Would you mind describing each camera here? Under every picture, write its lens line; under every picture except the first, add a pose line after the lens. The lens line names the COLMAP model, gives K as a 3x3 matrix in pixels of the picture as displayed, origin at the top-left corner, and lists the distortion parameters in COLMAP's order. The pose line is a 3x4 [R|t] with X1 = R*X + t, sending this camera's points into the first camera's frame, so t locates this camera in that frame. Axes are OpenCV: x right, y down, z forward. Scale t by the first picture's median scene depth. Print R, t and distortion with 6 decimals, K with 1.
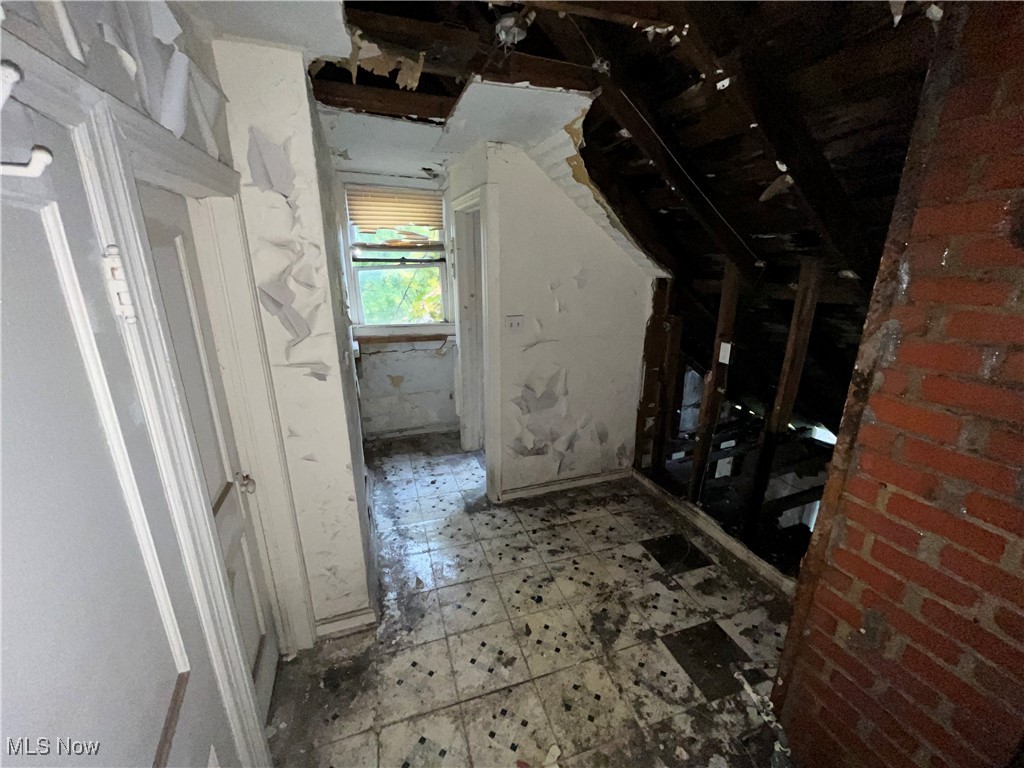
lens RADIAL K [[415.1, 0, 509.4], [0, 415.1, 385.9], [0, 0, 1]] dist [-0.003732, -0.000371]
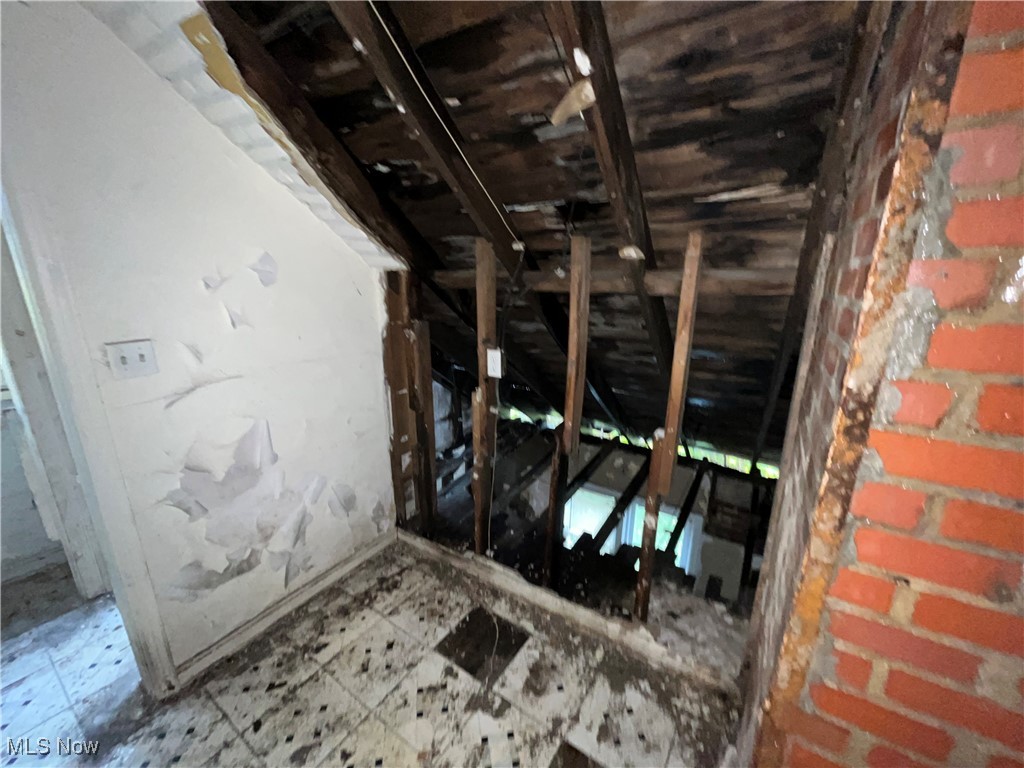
lens RADIAL K [[415.1, 0, 509.4], [0, 415.1, 385.9], [0, 0, 1]] dist [-0.003732, -0.000371]
pose [[0.790553, -0.159035, 0.591383, 0.072721], [0.172503, 0.984418, 0.034130, -0.053651], [-0.587596, 0.075034, 0.805668, 0.330458]]
